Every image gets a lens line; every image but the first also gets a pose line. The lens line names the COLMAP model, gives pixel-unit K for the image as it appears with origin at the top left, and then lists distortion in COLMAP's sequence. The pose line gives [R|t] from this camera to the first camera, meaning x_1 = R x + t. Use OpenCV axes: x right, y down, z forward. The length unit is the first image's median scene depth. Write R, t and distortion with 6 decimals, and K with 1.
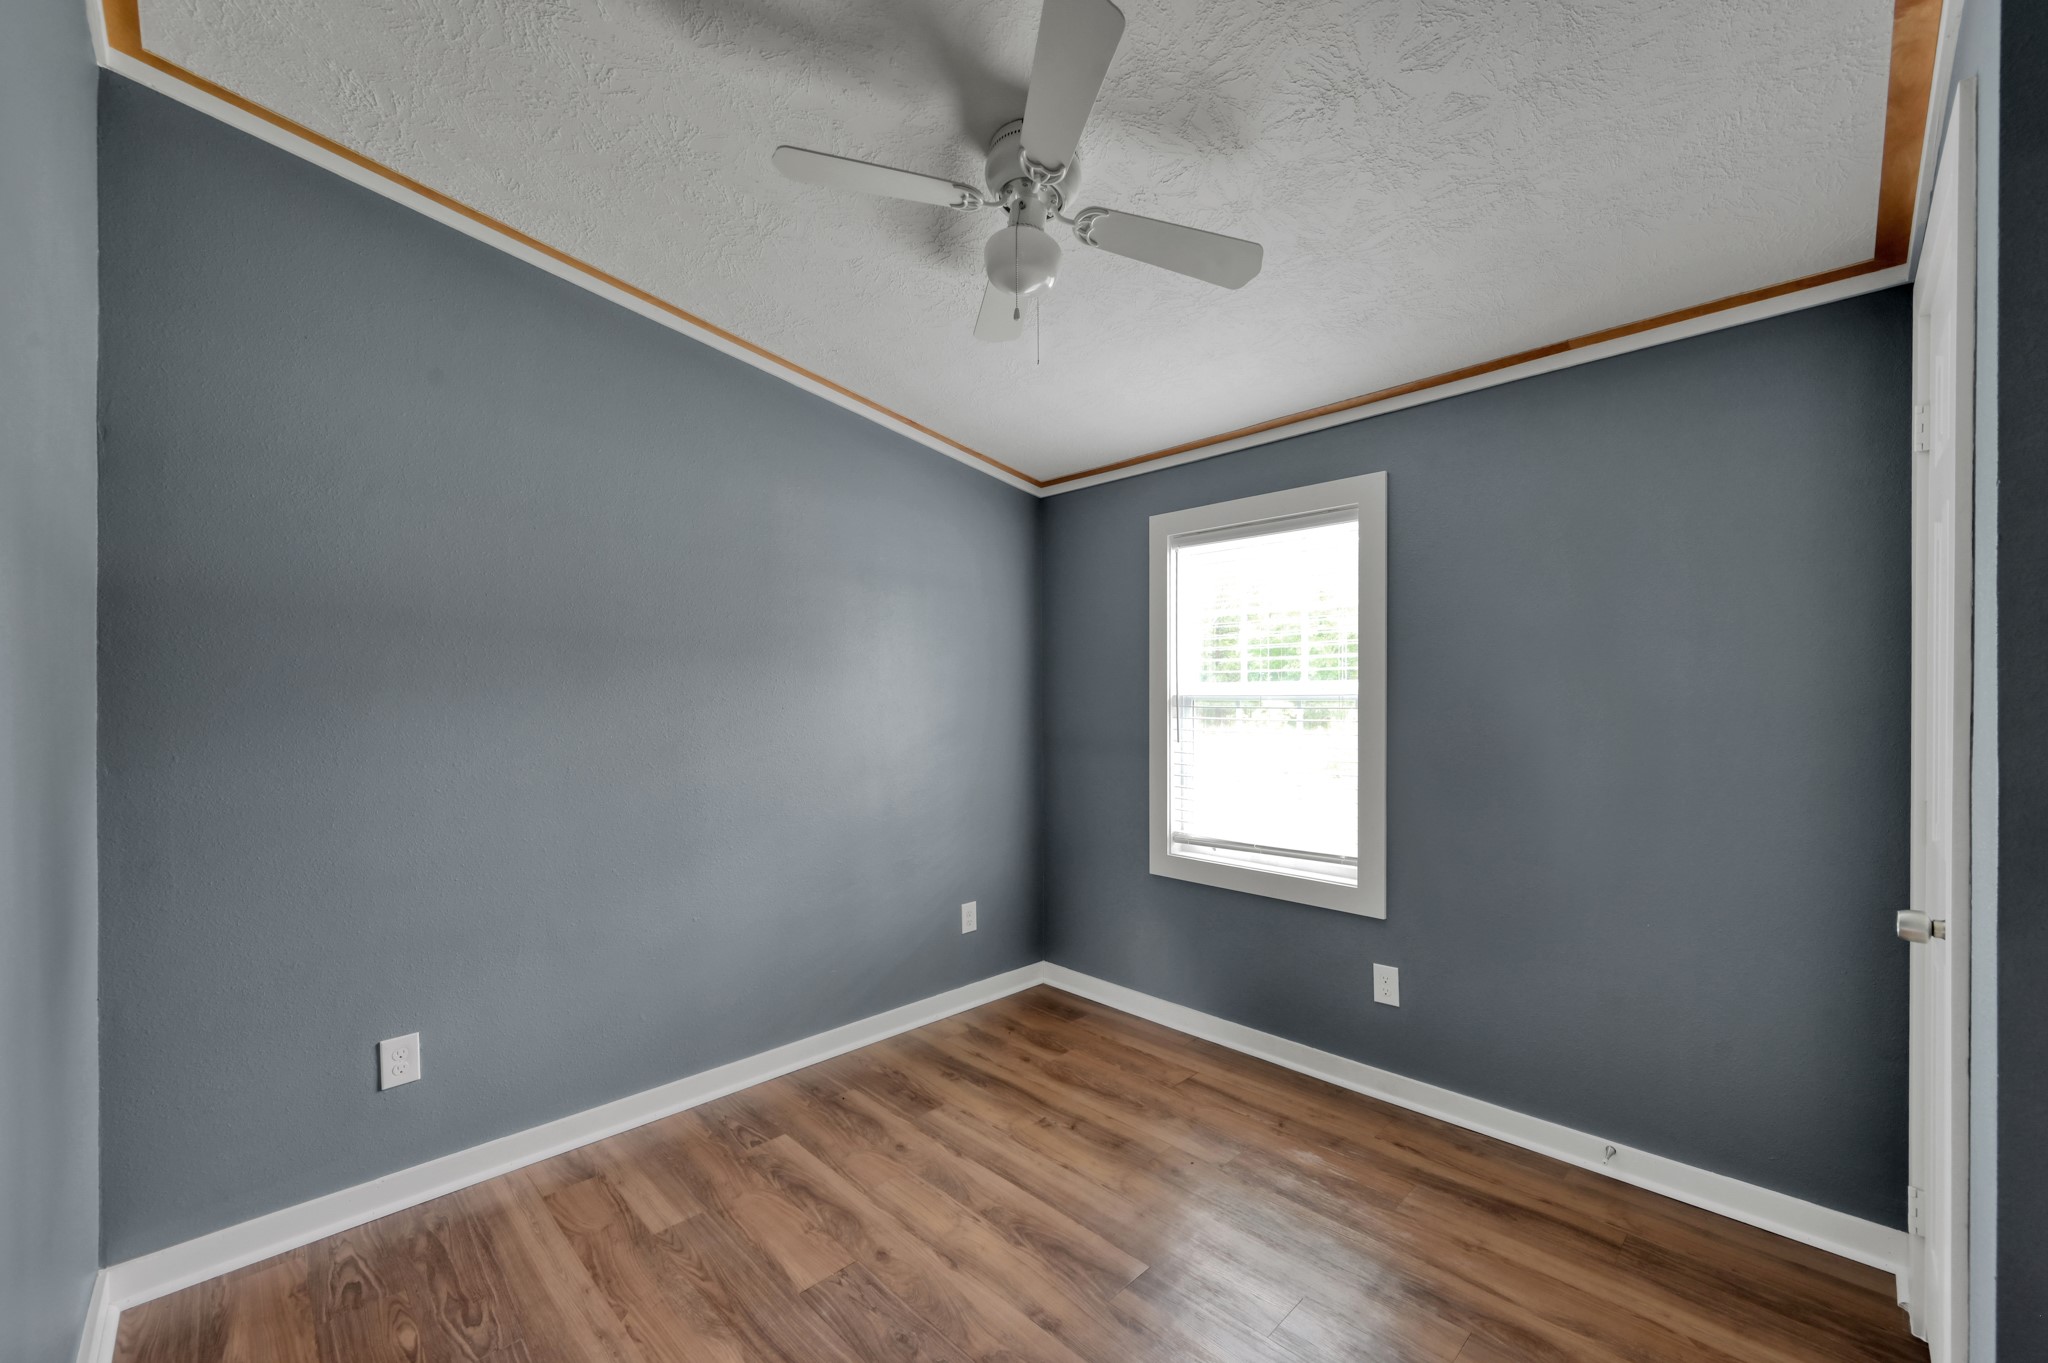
lens RADIAL K [[810.3, 0, 1024.4], [0, 810.3, 692.4], [0, 0, 1]] dist [-0.000022, -0.000040]
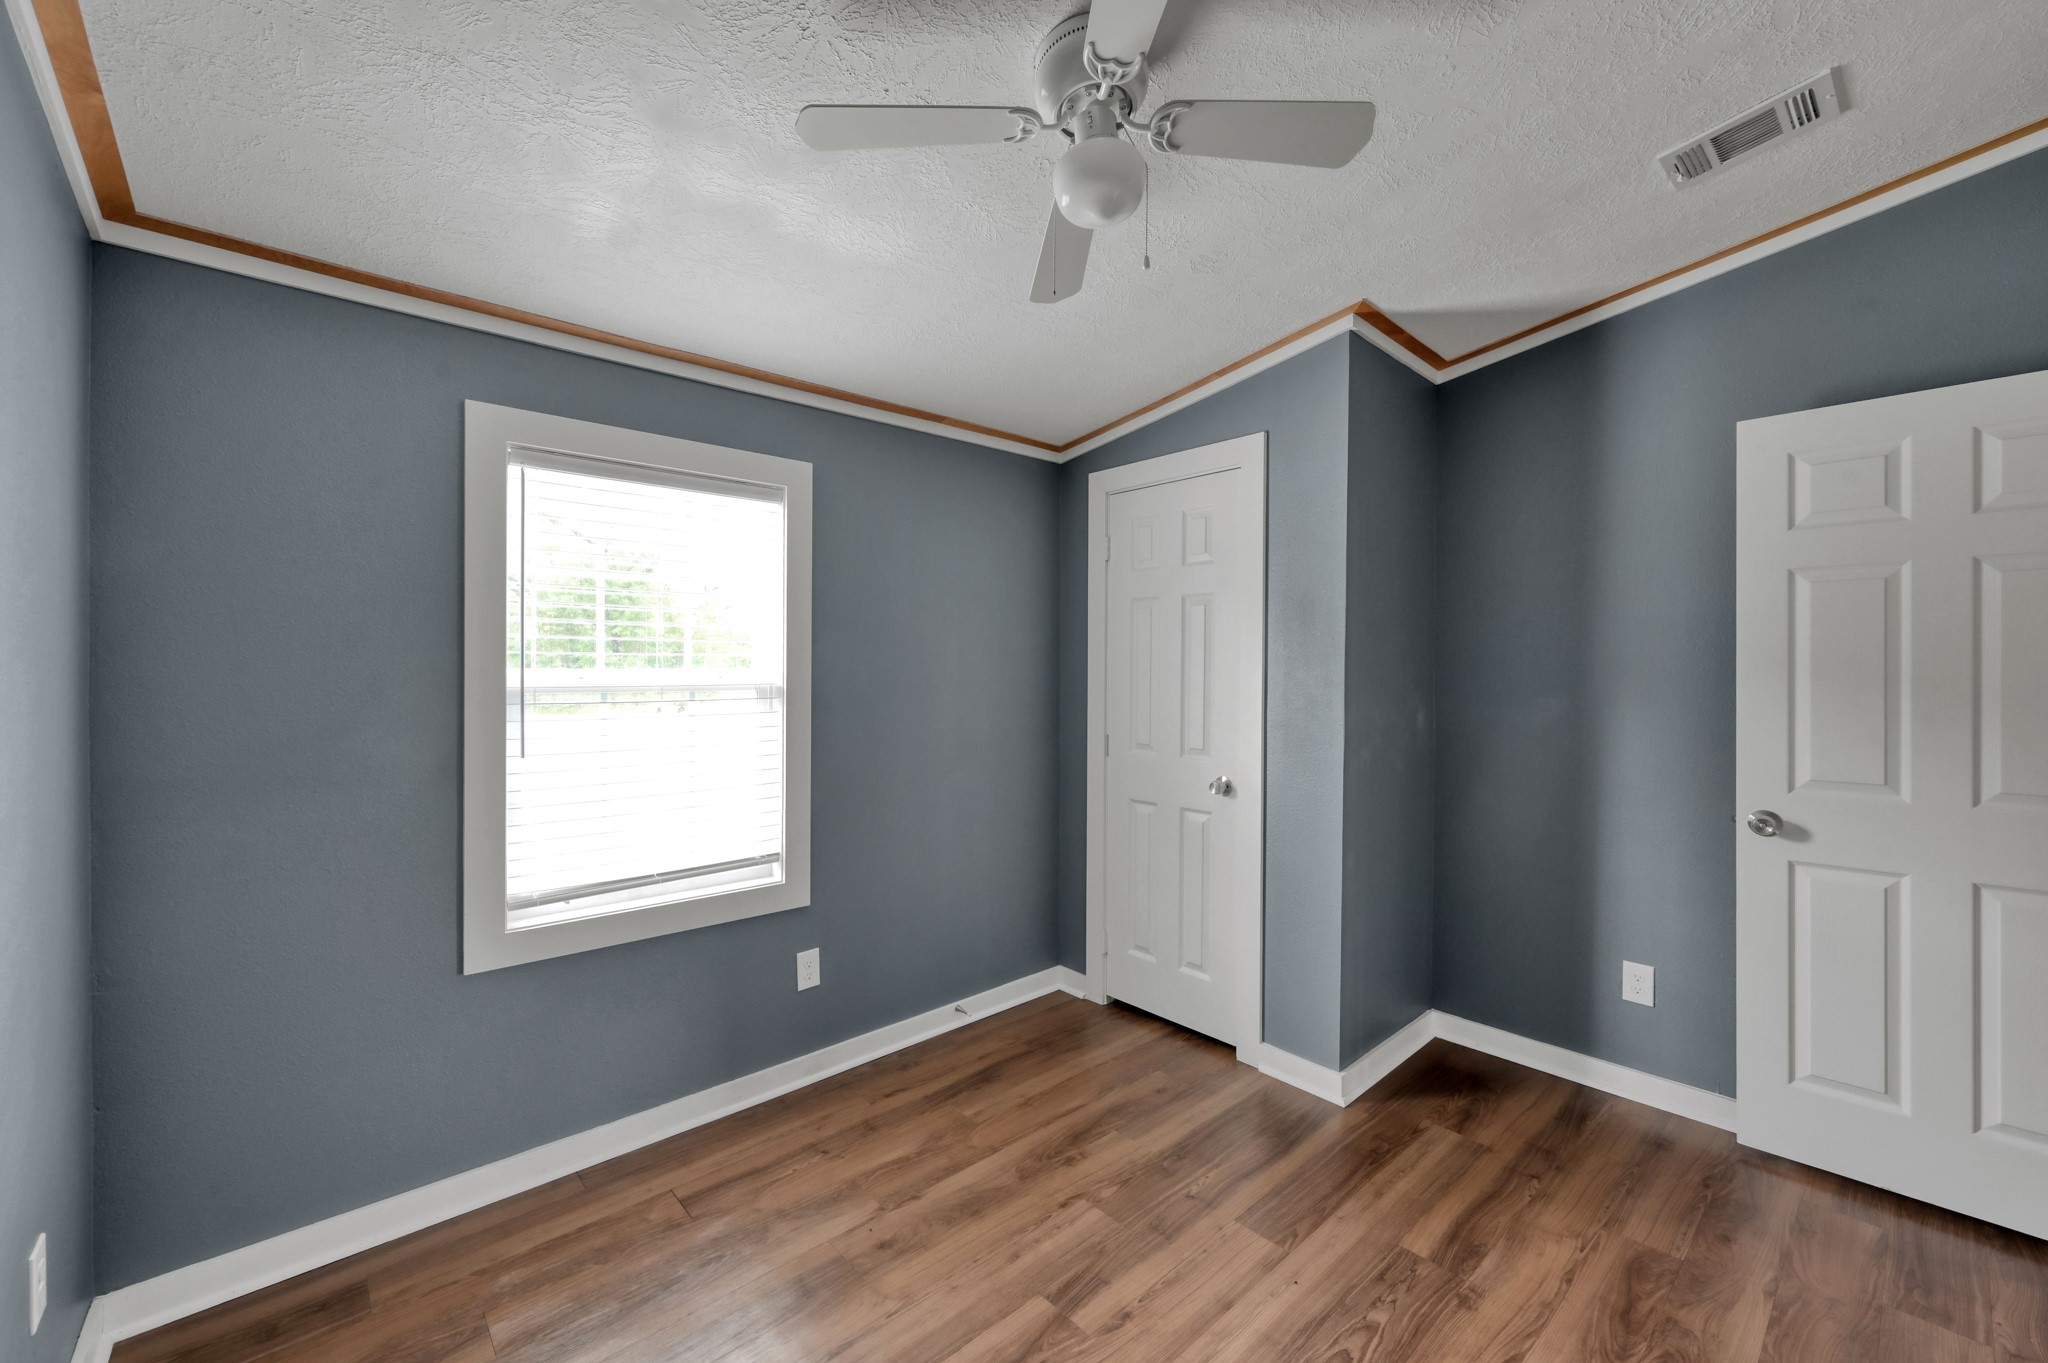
lens RADIAL K [[810.3, 0, 1018.6], [0, 810.3, 675.1], [0, 0, 1]] dist [0.000167, -0.000017]
pose [[0.055481, -0.000827, 0.998459, -0.554043], [0.001604, 0.999998, 0.000739, -0.008209], [-0.998458, 0.001561, 0.055482, 0.682341]]
